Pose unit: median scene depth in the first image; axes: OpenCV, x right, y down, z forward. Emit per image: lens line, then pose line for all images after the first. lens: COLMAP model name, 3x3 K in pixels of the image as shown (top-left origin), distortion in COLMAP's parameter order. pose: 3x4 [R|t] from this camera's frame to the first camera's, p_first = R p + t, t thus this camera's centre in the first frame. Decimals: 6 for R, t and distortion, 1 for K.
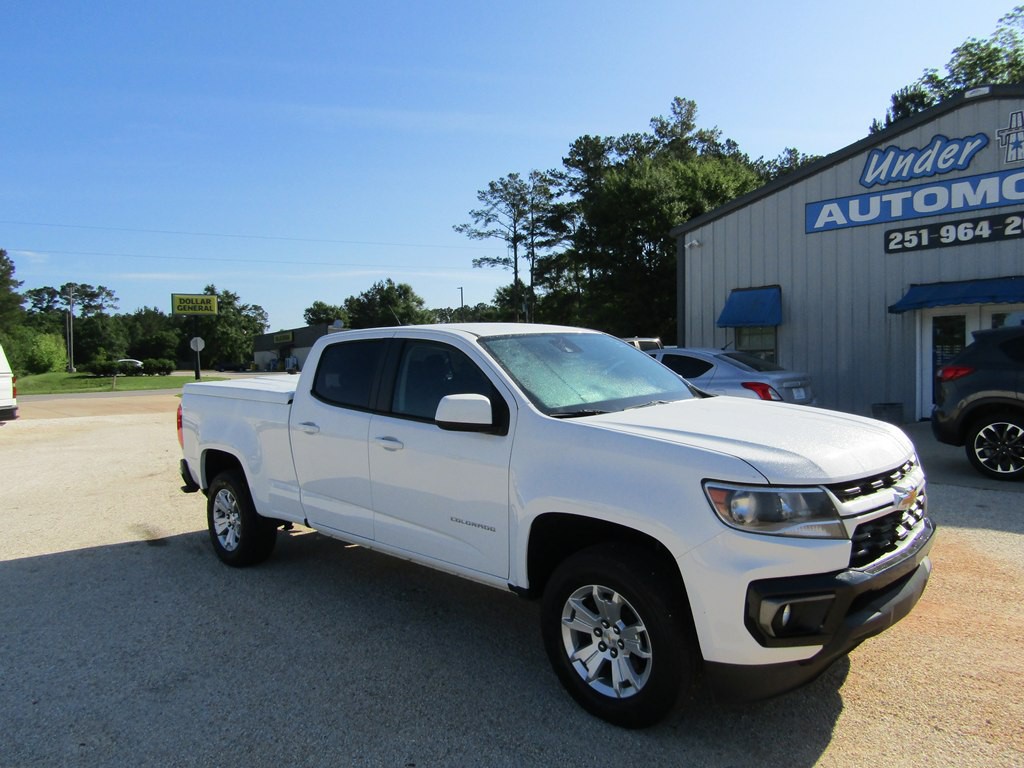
lens RADIAL K [[721.2, 0, 515.1], [0, 721.2, 383.9], [0, 0, 1]] dist [-0.011730, 0.002896]
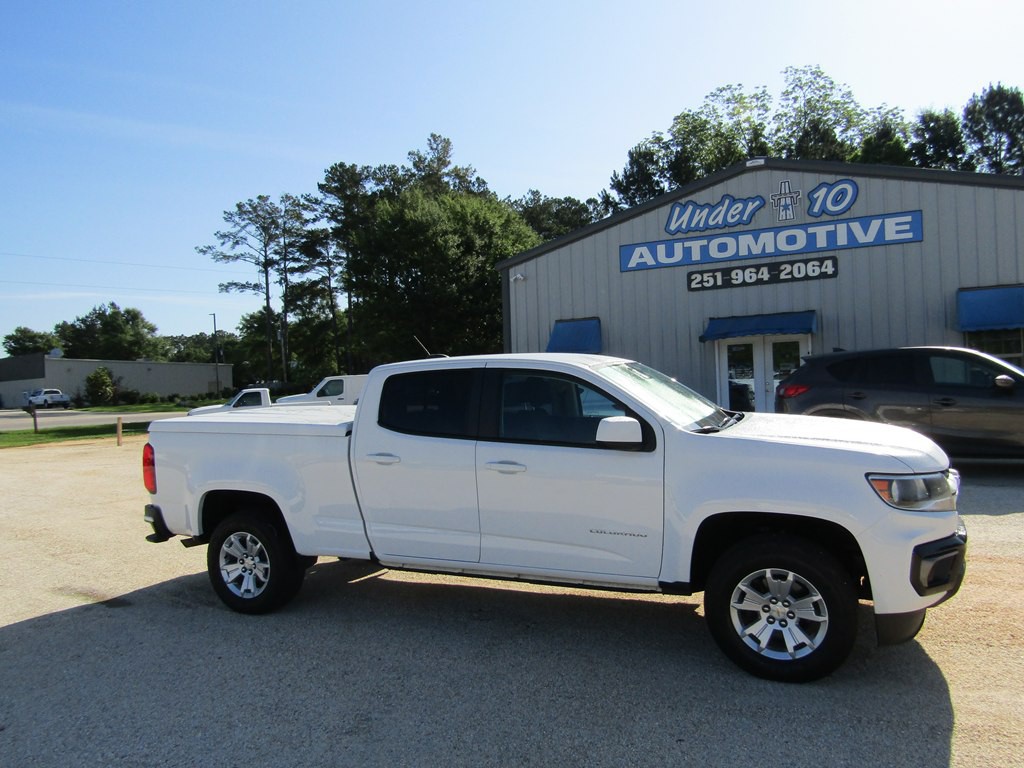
lens RADIAL K [[721.2, 0, 513.3], [0, 721.2, 385.1], [0, 0, 1]] dist [-0.011730, 0.002896]
pose [[0.940118, -0.019683, 0.340280, -0.160100], [0.032211, 0.998994, -0.031206, -0.001278], [-0.339324, 0.040298, 0.939806, -0.001056]]
